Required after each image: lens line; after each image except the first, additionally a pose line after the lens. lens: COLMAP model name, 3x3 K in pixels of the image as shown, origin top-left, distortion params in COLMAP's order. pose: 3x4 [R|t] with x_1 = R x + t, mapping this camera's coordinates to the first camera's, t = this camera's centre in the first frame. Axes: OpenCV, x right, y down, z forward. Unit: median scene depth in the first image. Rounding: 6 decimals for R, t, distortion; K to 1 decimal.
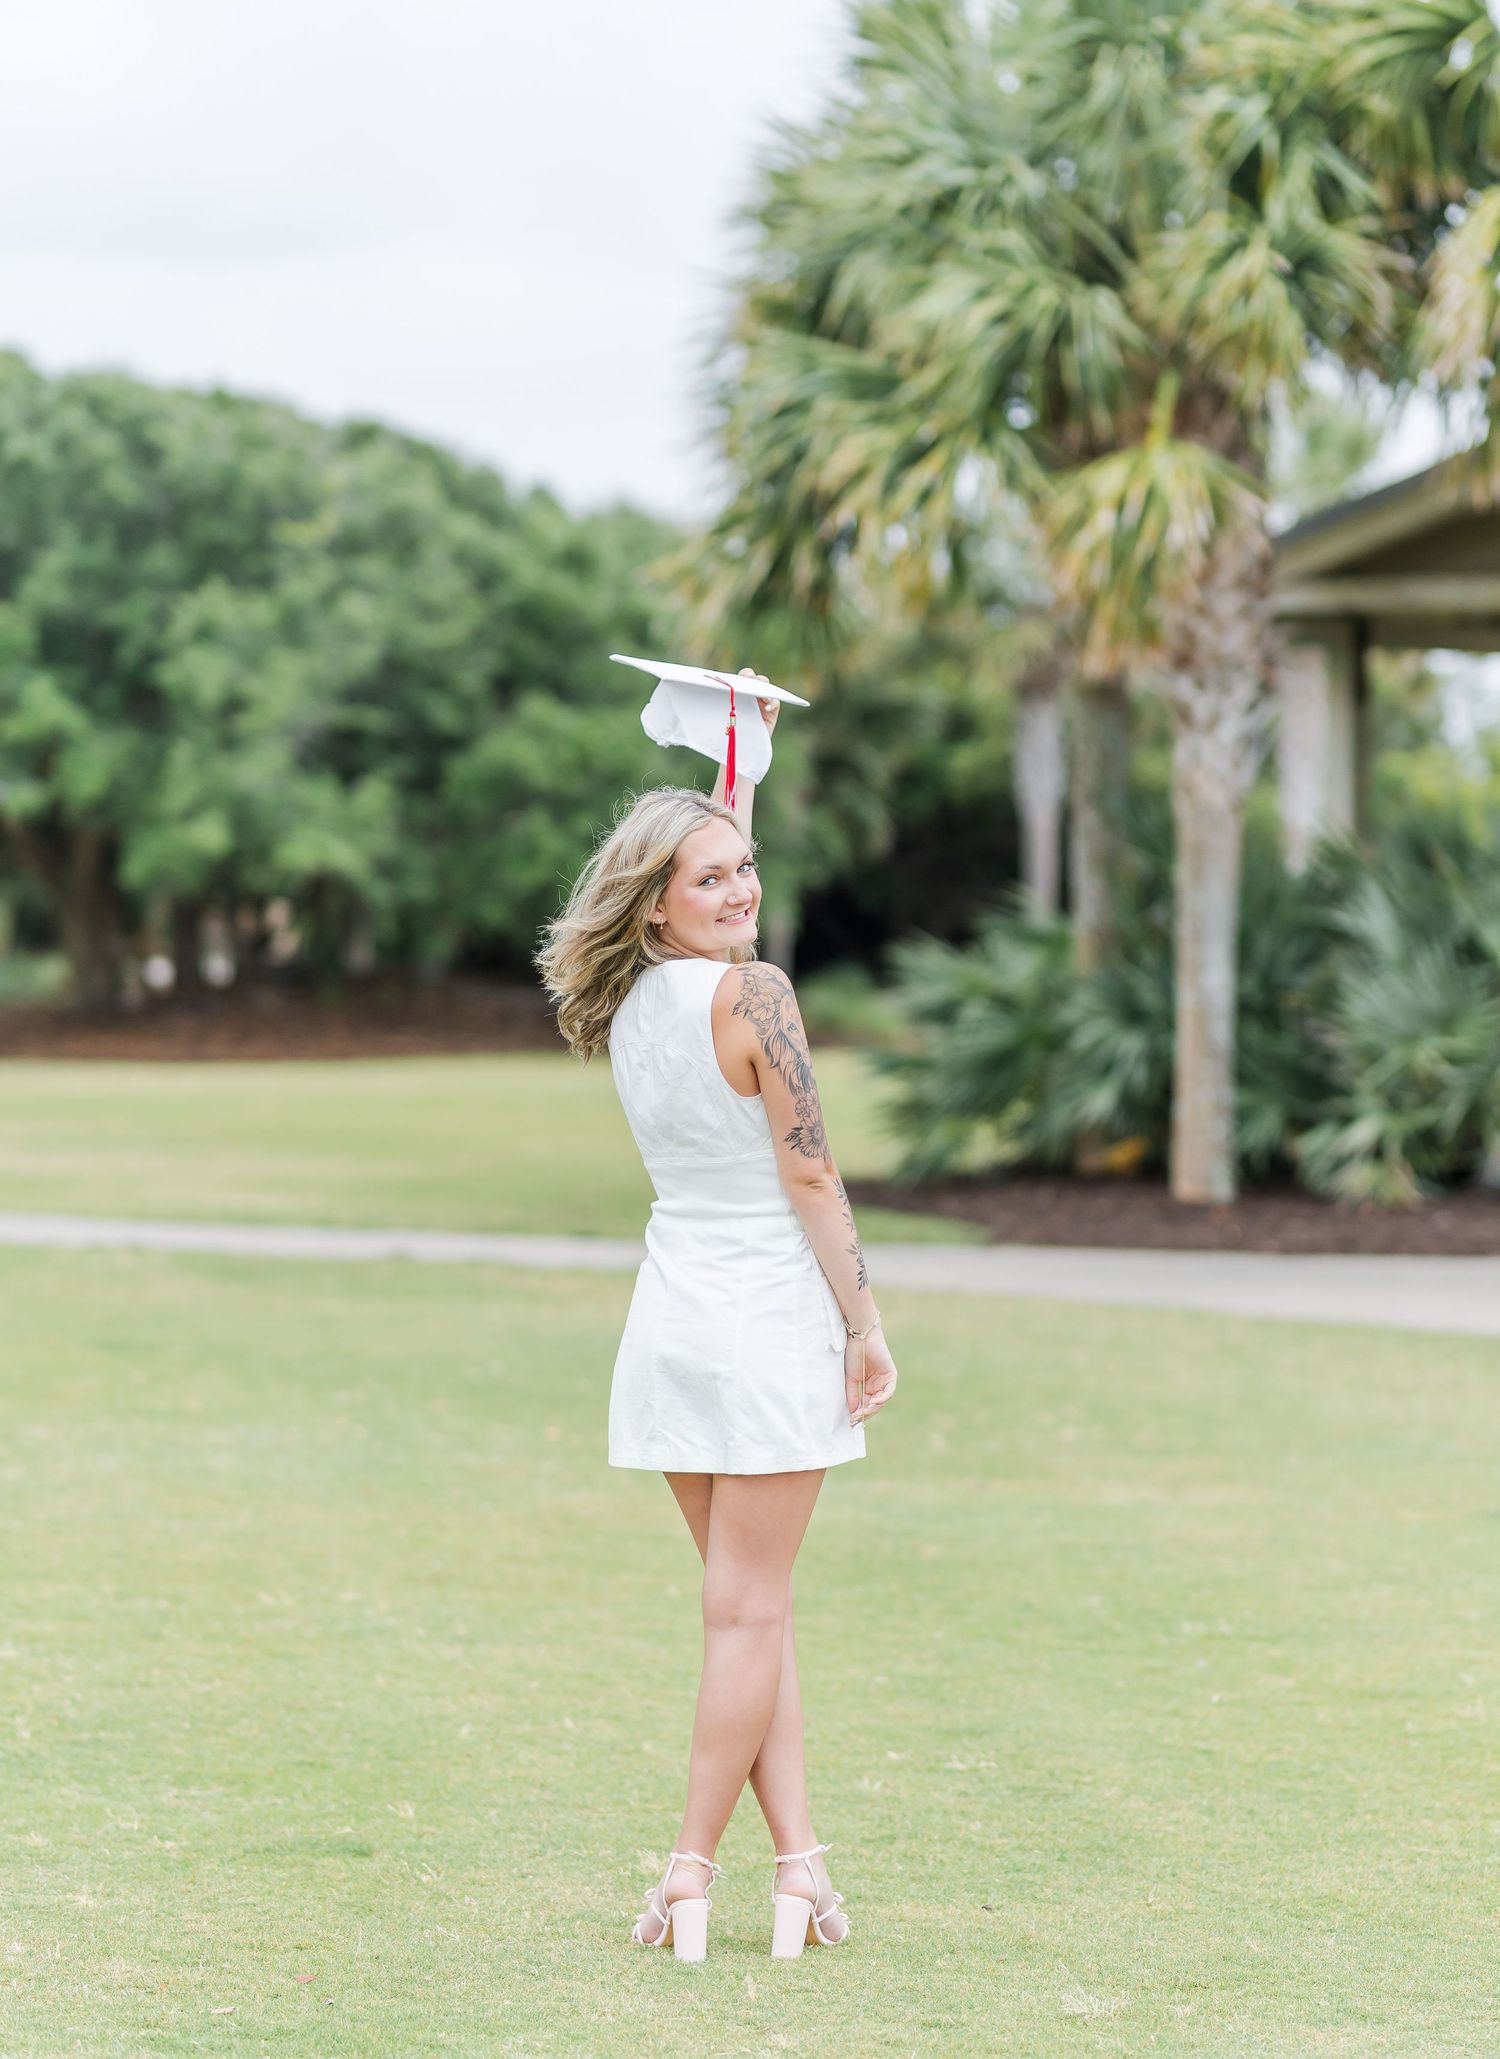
lens RADIAL K [[5808.1, 0, 771.9], [0, 5808.1, 1031.5], [0, 0, 1]] dist [-0.061444, 0.302294]
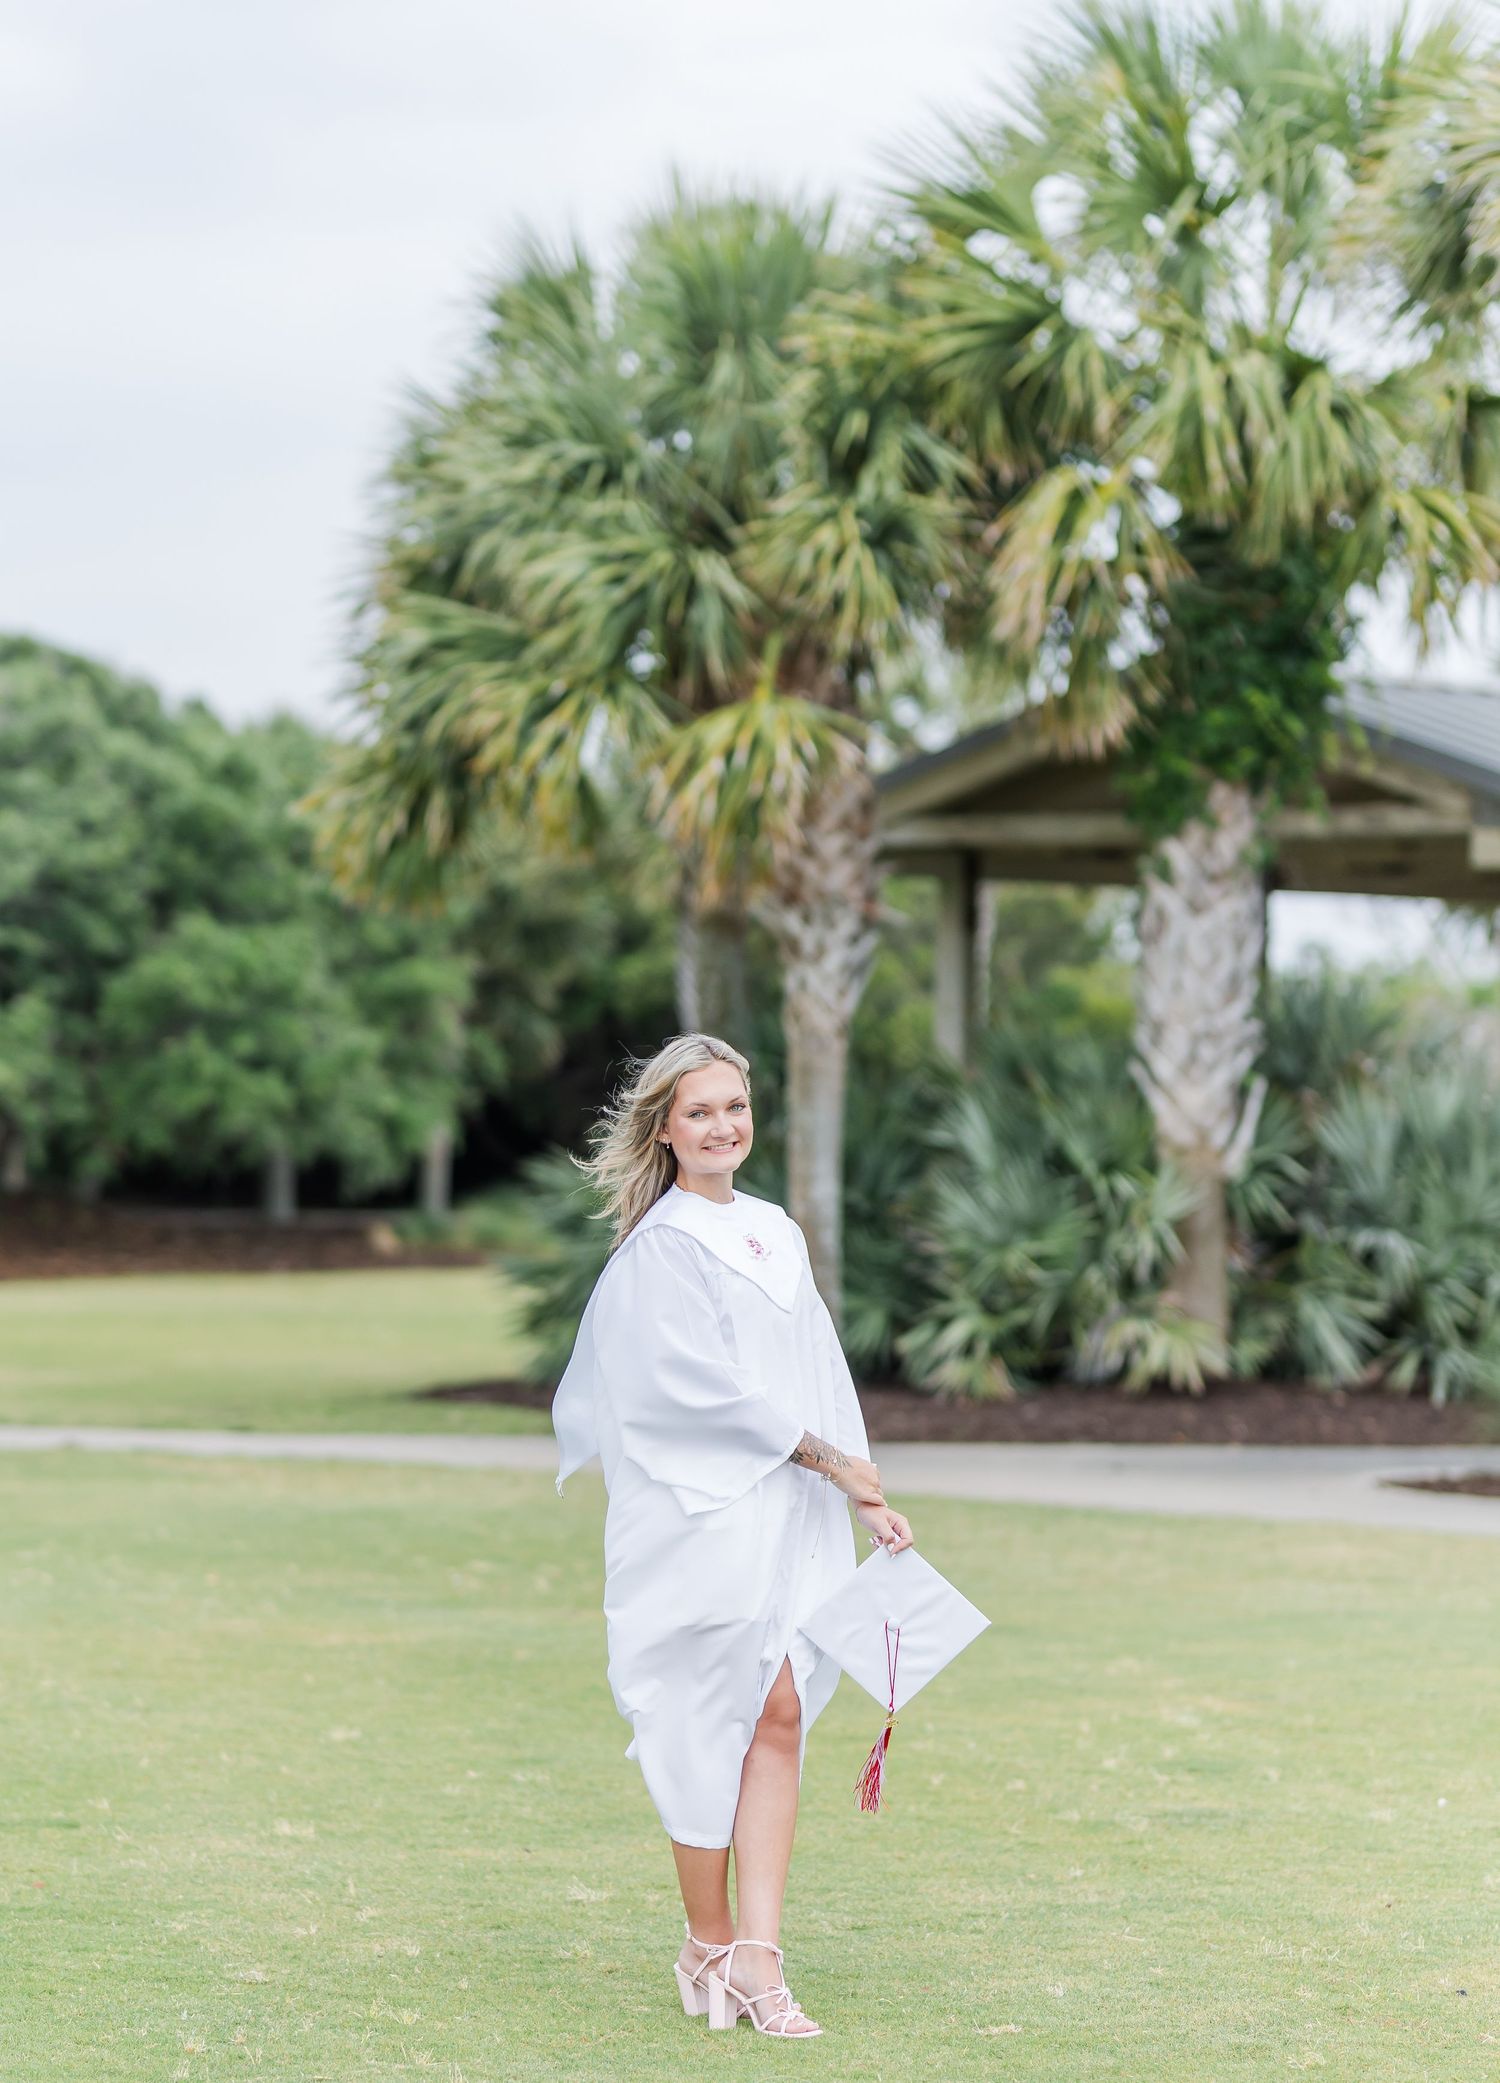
lens RADIAL K [[6735.9, 0, 750.0], [0, 6735.9, 1041.5], [0, 0, 1]] dist [0.000480, -1.454225]
pose [[0.999097, -0.004261, 0.042275, 0.011965], [0.005667, 0.999433, -0.033198, 0.006025], [-0.042110, 0.033407, 0.998554, -0.315890]]
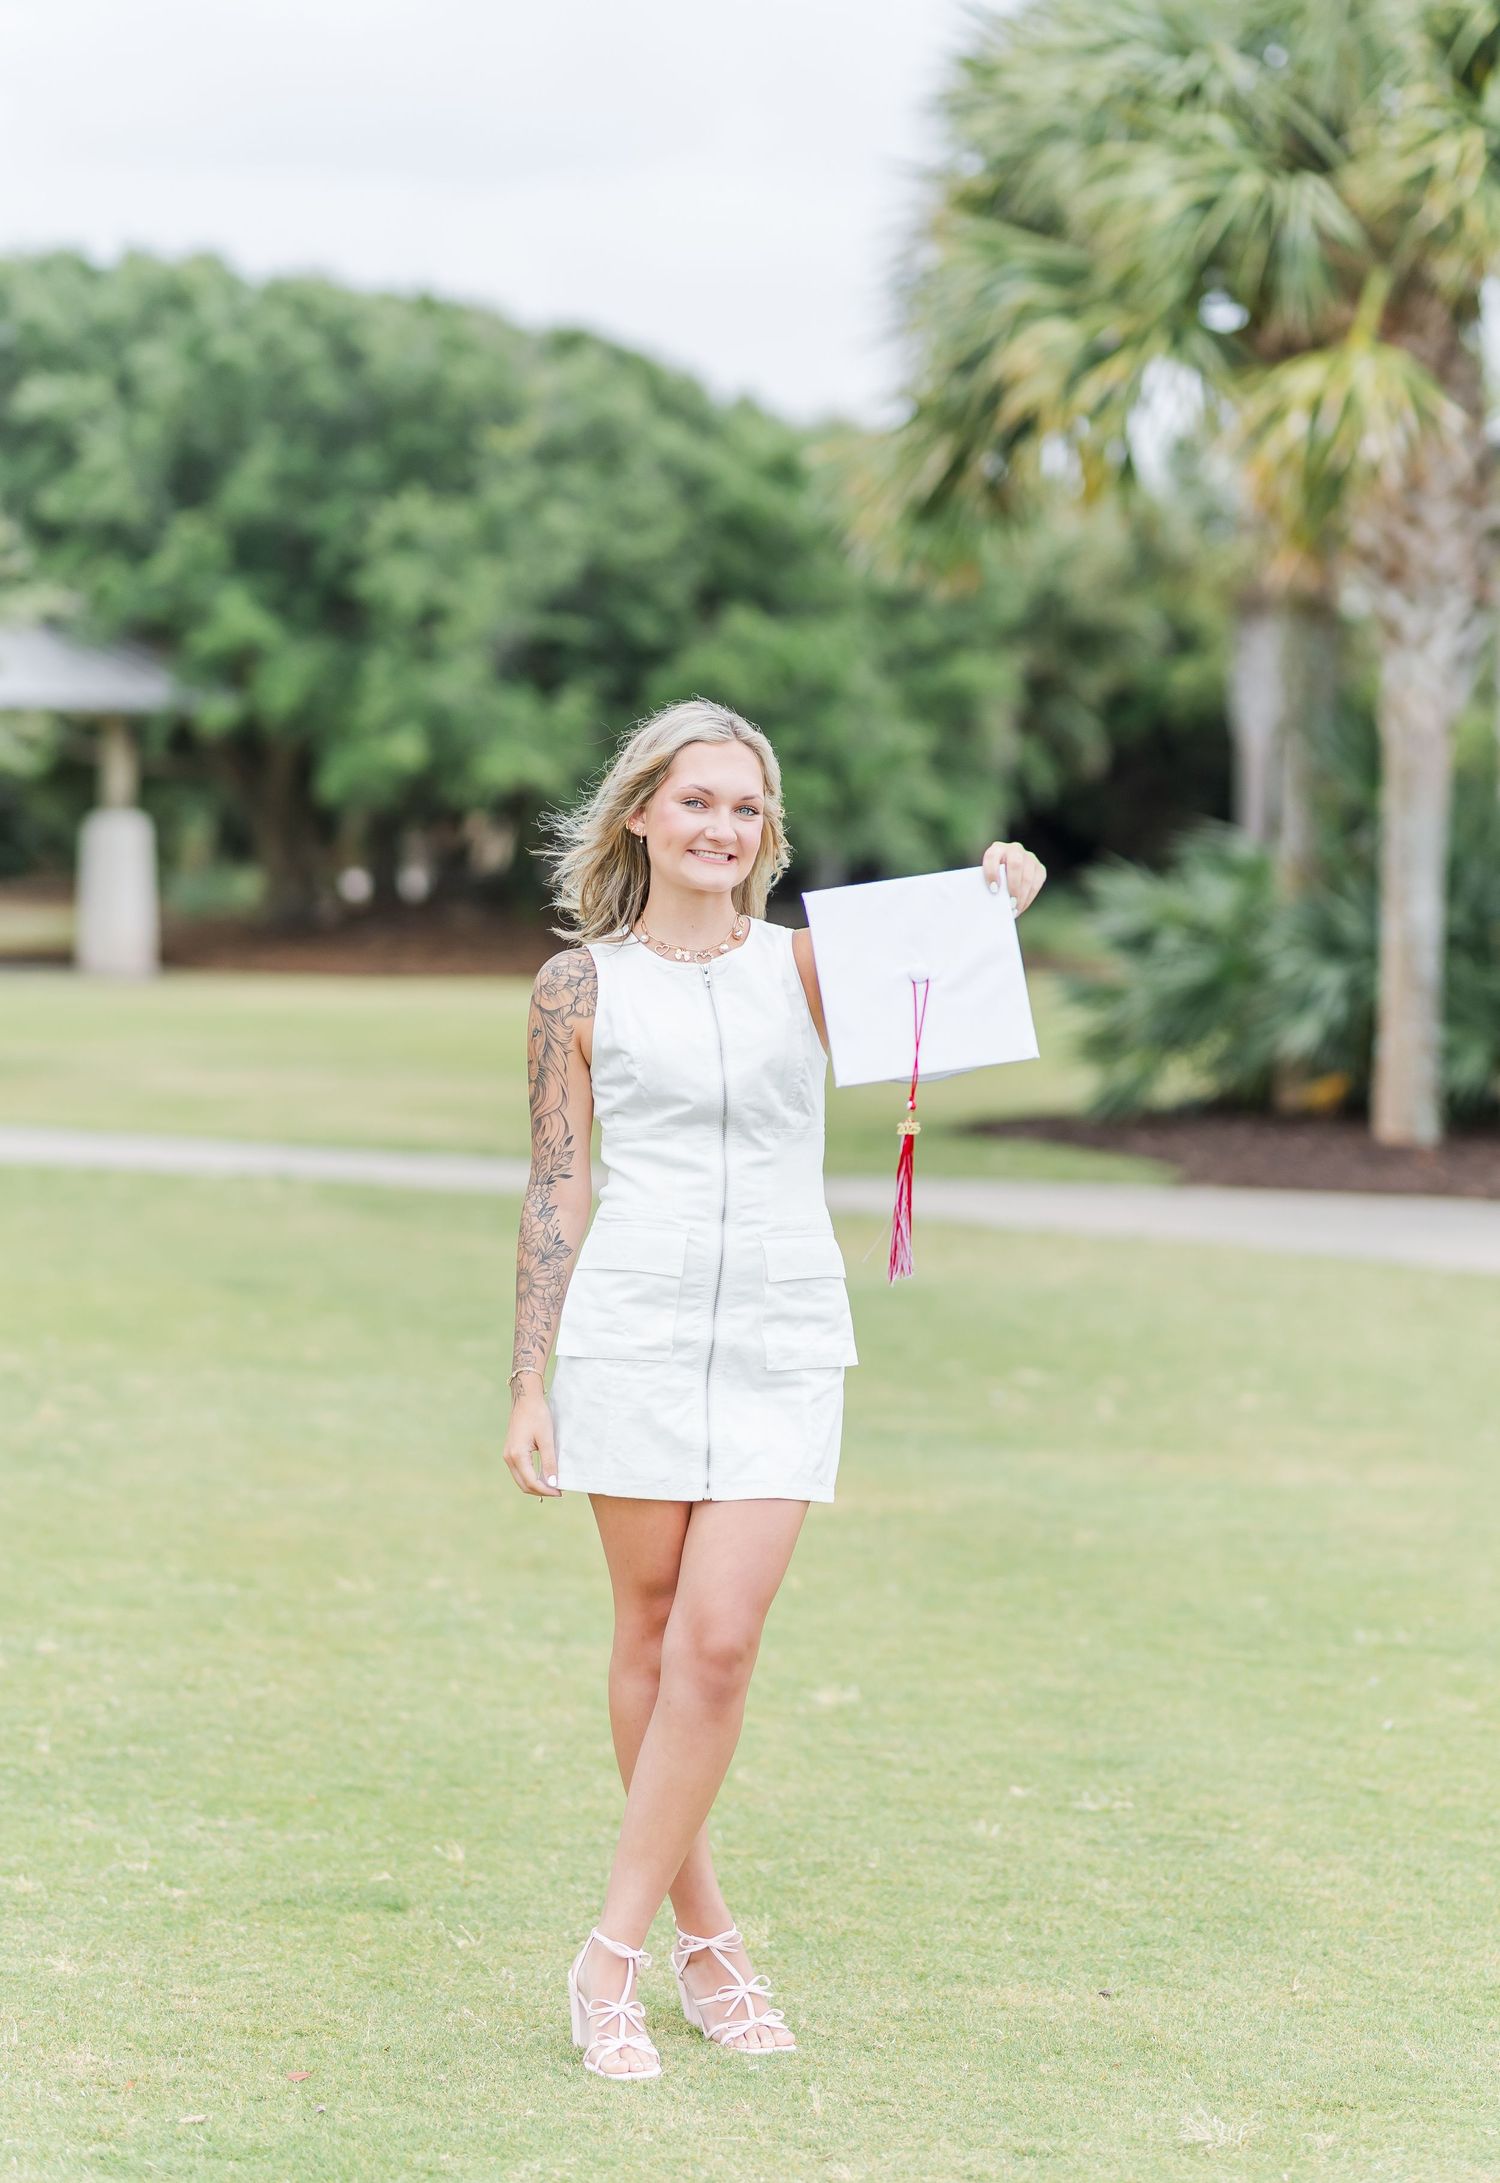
lens RADIAL K [[5701.0, 0, 754.2], [0, 5701.0, 934.5], [0, 0, 1]] dist [-0.060955, 0.523198]
pose [[0.998928, 0.013064, -0.044408, 0.010549], [-0.013153, 0.999912, -0.001718, -0.002360], [0.044381, 0.002301, 0.999012, 0.077392]]
